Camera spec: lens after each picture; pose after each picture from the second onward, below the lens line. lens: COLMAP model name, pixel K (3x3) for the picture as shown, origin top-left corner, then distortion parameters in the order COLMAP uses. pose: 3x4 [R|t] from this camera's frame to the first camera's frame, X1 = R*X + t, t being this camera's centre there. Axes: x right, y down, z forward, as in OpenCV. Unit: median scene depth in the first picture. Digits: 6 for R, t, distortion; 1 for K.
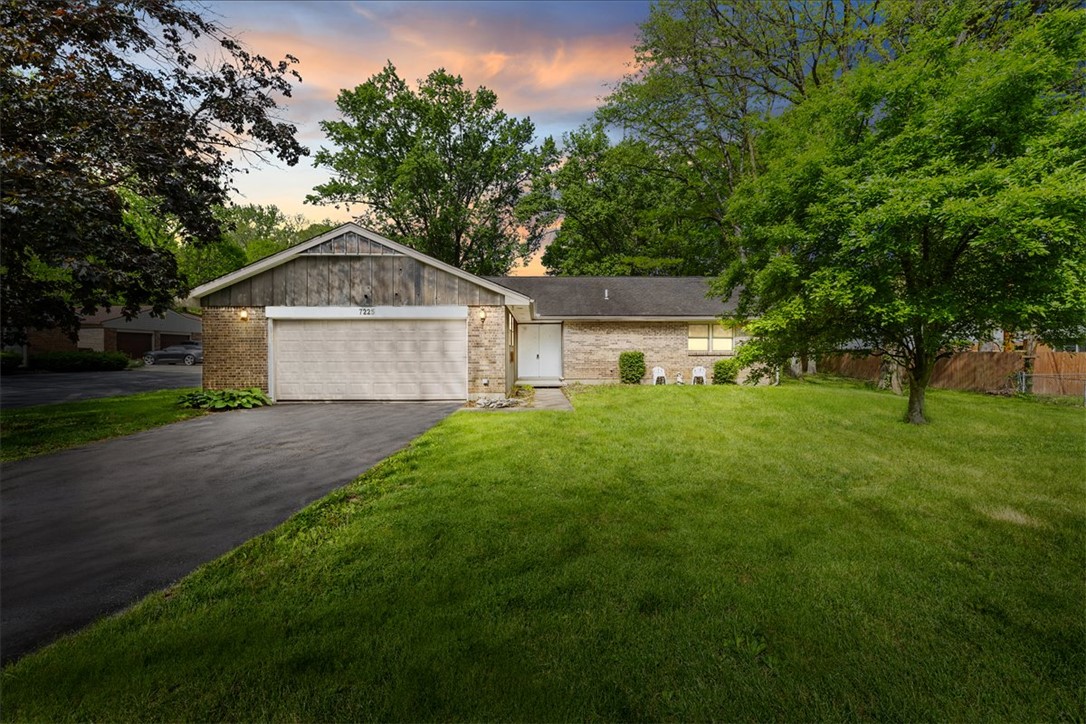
lens RADIAL K [[457.5, 0, 539.6], [0, 457.5, 355.9], [0, 0, 1]] dist [-0.003268, -0.000091]
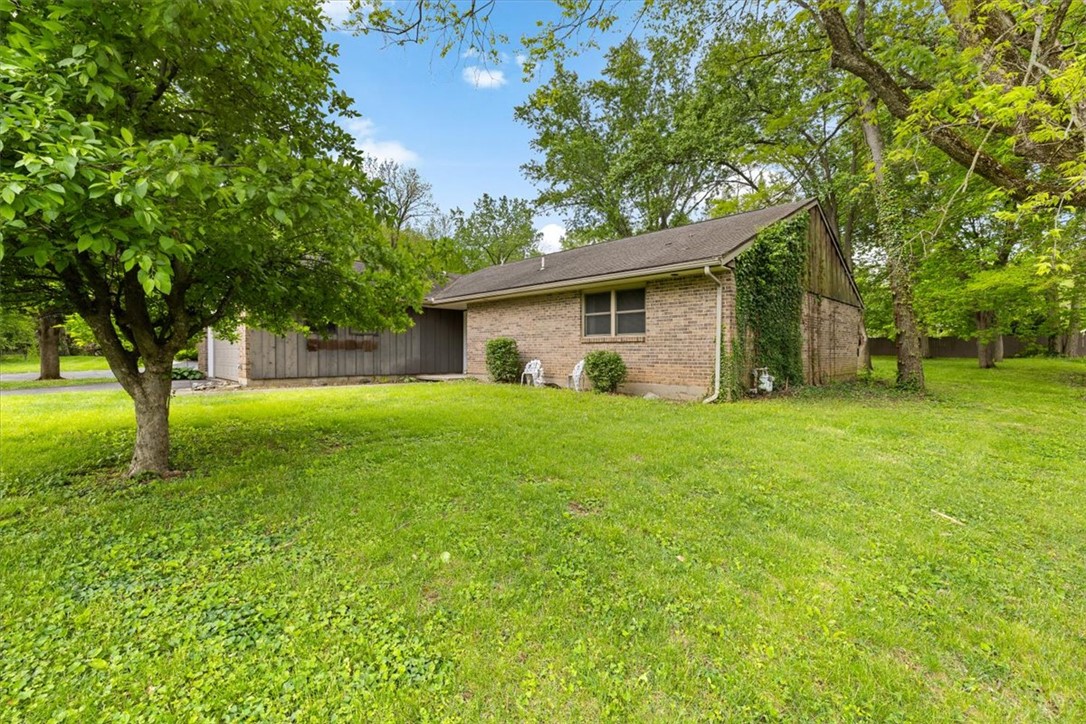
lens RADIAL K [[457.5, 0, 539.6], [0, 457.5, 355.9], [0, 0, 1]] dist [-0.003268, -0.000091]
pose [[0.687922, 0.007809, -0.725743, 0.755334], [-0.005318, 0.999970, 0.005719, 0.013924], [0.725765, -0.000074, 0.687942, 0.525967]]
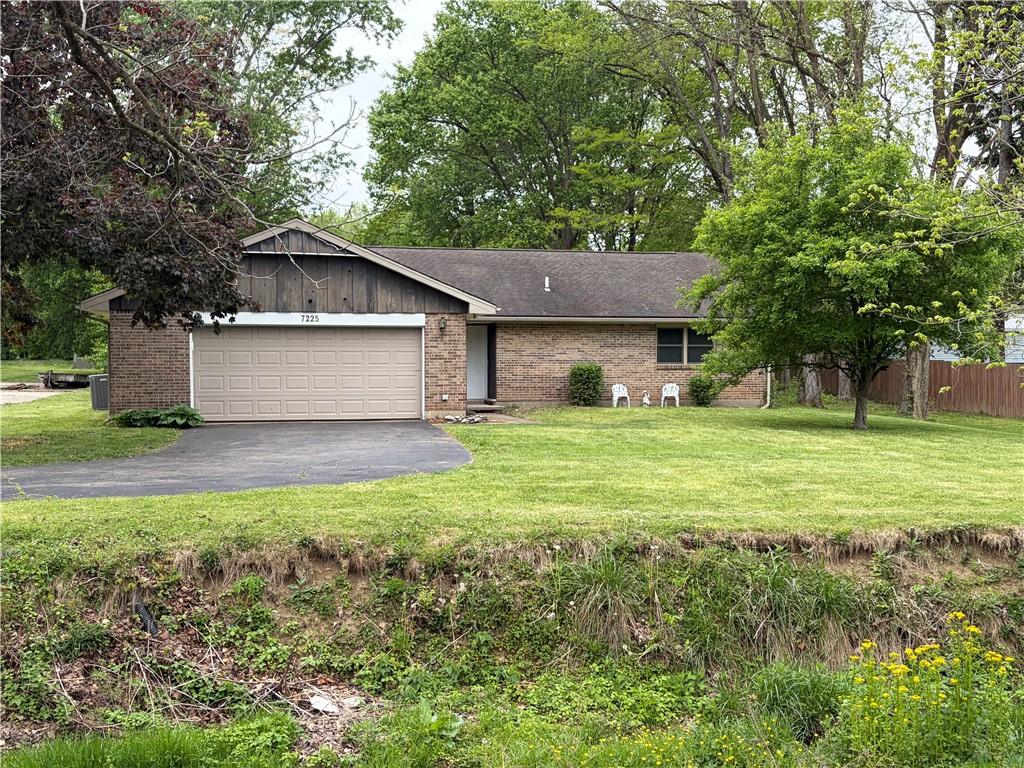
lens RADIAL K [[1188.8, 0, 512.0], [0, 1188.8, 384.0], [0, 0, 1]] dist [0.079578, -0.002751]
pose [[0.978442, -0.001800, 0.206513, -0.319857], [-0.000306, 0.999948, 0.010163, 0.003517], [-0.206521, -0.010007, 0.978391, -0.888322]]
